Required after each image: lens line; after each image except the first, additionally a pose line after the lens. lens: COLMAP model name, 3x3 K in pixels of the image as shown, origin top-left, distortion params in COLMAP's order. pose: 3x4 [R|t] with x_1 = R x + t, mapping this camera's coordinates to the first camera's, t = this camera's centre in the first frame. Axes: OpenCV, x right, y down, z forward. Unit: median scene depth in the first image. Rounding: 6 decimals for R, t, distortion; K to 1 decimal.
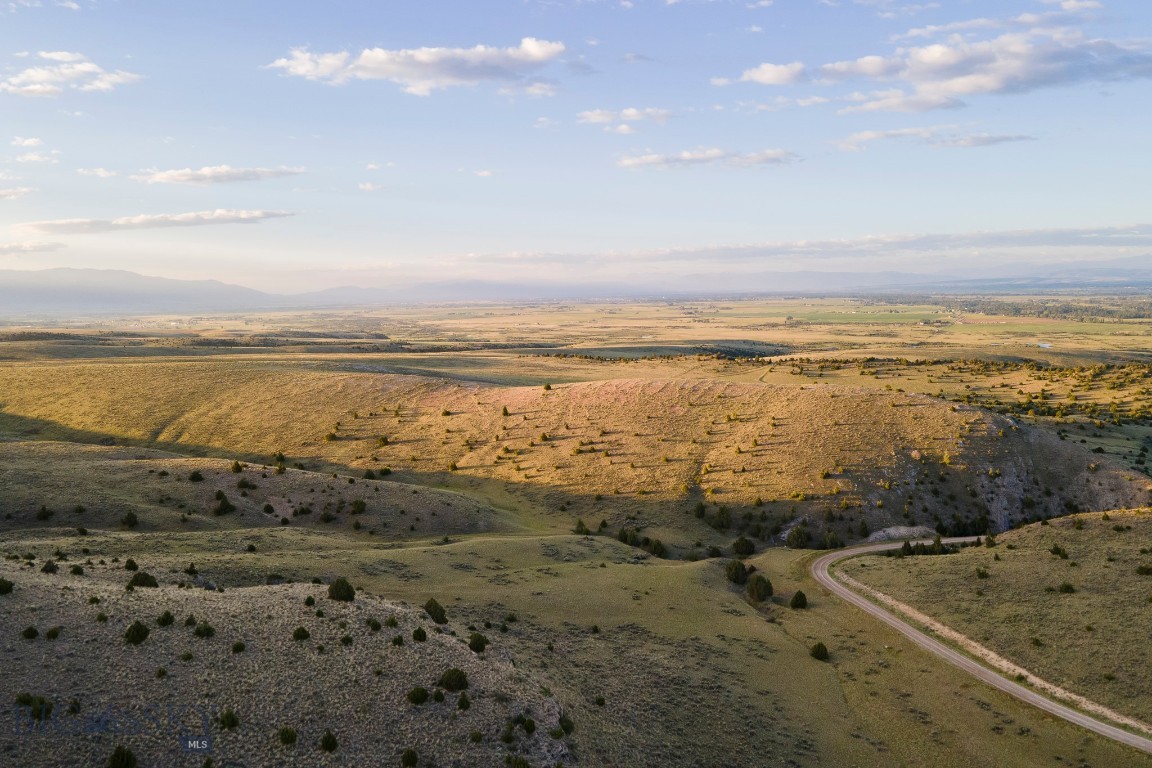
lens RADIAL K [[841.2, 0, 575.1], [0, 841.2, 360.5], [0, 0, 1]] dist [0.014239, 0.059443]
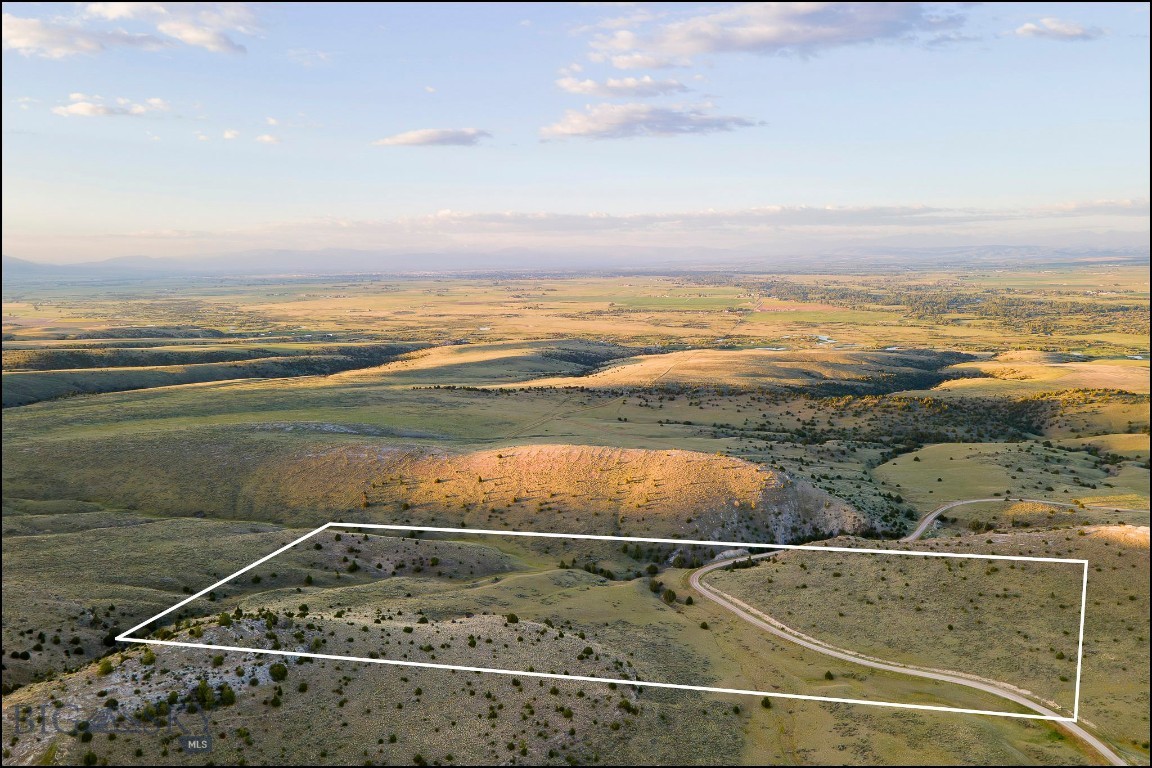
lens RADIAL K [[843.4, 0, 575.3], [0, 843.4, 349.4], [0, 0, 1]] dist [0.016222, 0.059333]
pose [[0.977207, -0.017989, 0.211525, -0.317103], [0.013546, 0.999656, 0.022438, -0.278359], [-0.211856, -0.019061, 0.977115, -0.697696]]
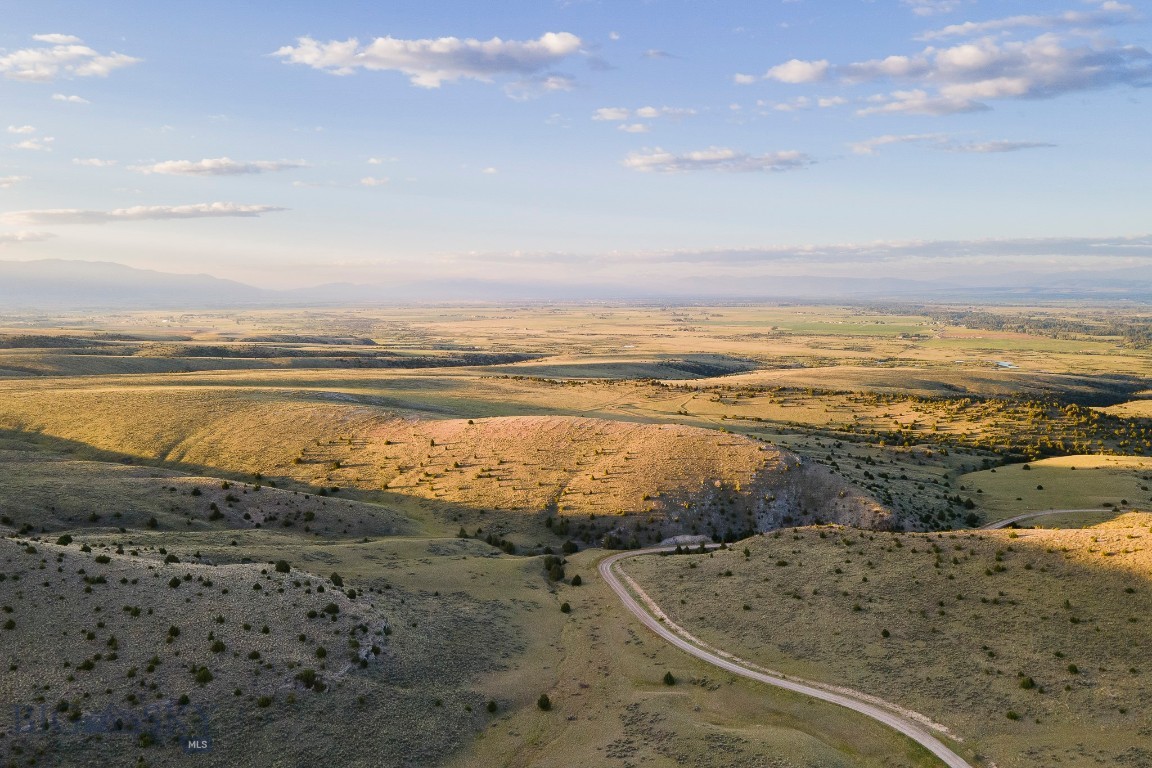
lens RADIAL K [[855.0, 0, 574.6], [0, 855.0, 337.8], [0, 0, 1]] dist [0.008053, 0.064599]
pose [[0.999848, 0.017135, 0.003181, 0.178232], [-0.017040, 0.999466, -0.027893, -0.093572], [-0.003657, 0.027834, 0.999606, -0.454397]]
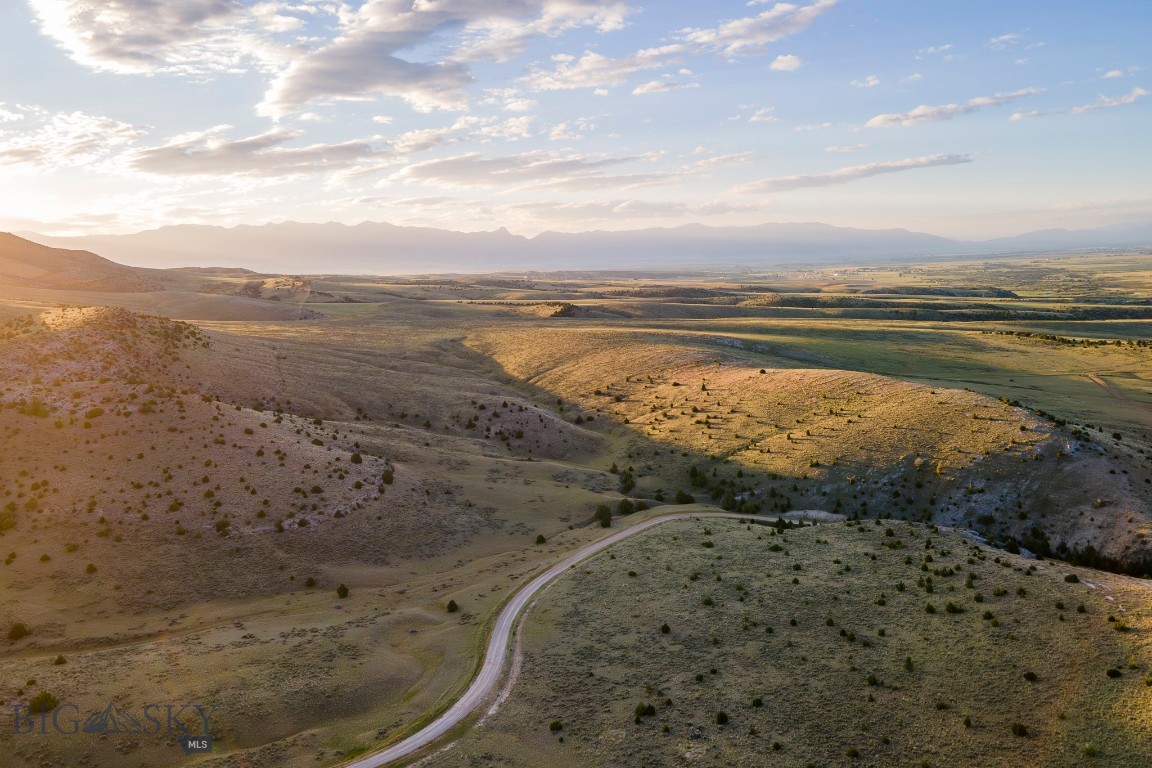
lens RADIAL K [[842.9, 0, 574.5], [0, 842.9, 379.2], [0, 0, 1]] dist [0.044804, 0.005675]
pose [[0.719816, 0.090775, -0.688204, 0.931313], [-0.033692, 0.994813, 0.095977, -0.098851], [0.693347, -0.045899, 0.719141, -0.127703]]
